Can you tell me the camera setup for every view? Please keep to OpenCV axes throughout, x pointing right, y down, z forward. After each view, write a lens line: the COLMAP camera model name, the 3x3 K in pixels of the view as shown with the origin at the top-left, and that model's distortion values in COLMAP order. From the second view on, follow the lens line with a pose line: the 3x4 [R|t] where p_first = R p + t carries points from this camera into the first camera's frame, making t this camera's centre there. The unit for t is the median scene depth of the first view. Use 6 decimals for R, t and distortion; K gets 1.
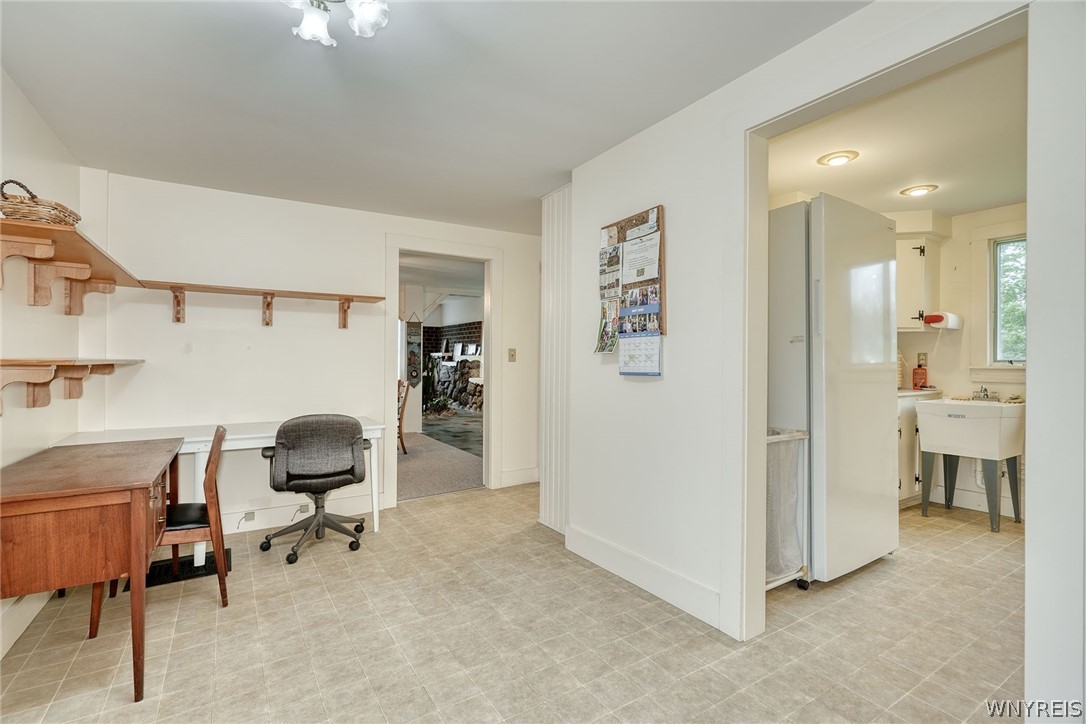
lens RADIAL K [[489.0, 0, 543.0], [0, 489.0, 362.0], [0, 0, 1]] dist [0.001014, 0.000318]
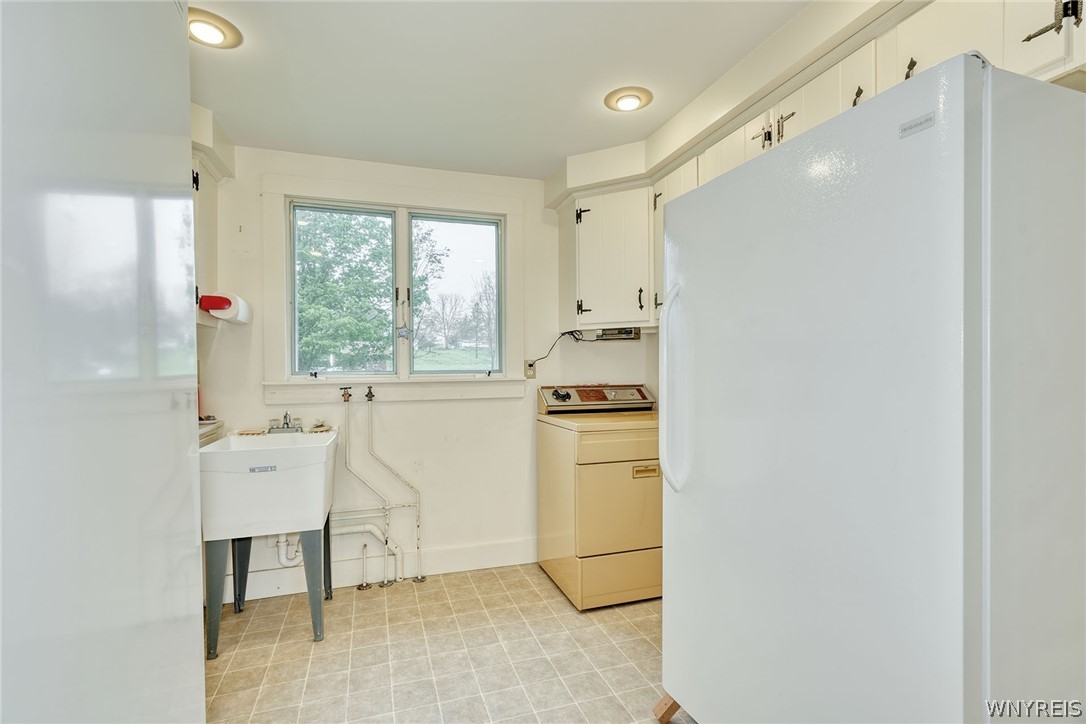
lens RADIAL K [[501.2, 0, 540.8], [0, 501.2, 374.8], [0, 0, 1]] dist [0.000435, 0.000066]
pose [[0.239604, -0.016463, 0.970731, 0.317469], [0.017043, 0.999773, 0.012749, -0.003428], [-0.970721, 0.013490, 0.239830, 0.489419]]
